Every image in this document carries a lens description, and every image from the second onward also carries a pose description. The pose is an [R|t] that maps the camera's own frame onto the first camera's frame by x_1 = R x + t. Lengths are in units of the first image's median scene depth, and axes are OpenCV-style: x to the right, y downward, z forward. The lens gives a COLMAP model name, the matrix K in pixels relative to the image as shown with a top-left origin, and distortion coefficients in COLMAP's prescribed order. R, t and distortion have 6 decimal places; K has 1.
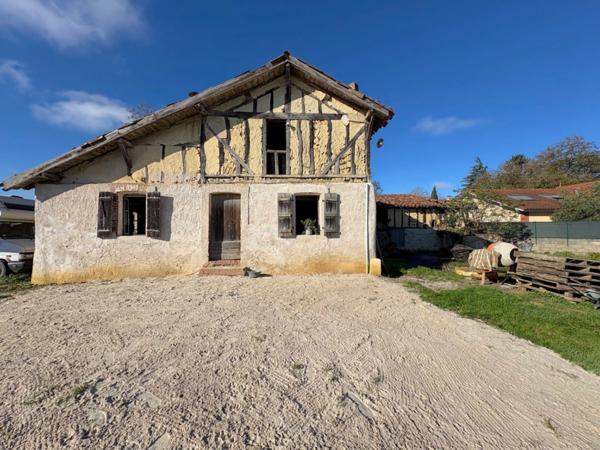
lens RADIAL K [[240.5, 0, 300.2], [0, 240.5, 224.8], [0, 0, 1]] dist [0.000699, -0.000607]
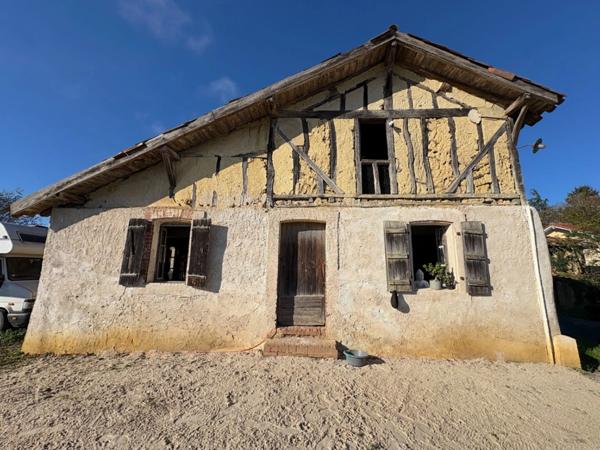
lens RADIAL K [[240.5, 0, 299.4], [0, 240.5, 224.1], [0, 0, 1]] dist [0.000699, -0.000607]
pose [[0.993457, 0.002645, -0.114178, -0.242190], [-0.019583, 0.988870, -0.147486, -0.024444], [0.112517, 0.148757, 0.982452, 0.341154]]
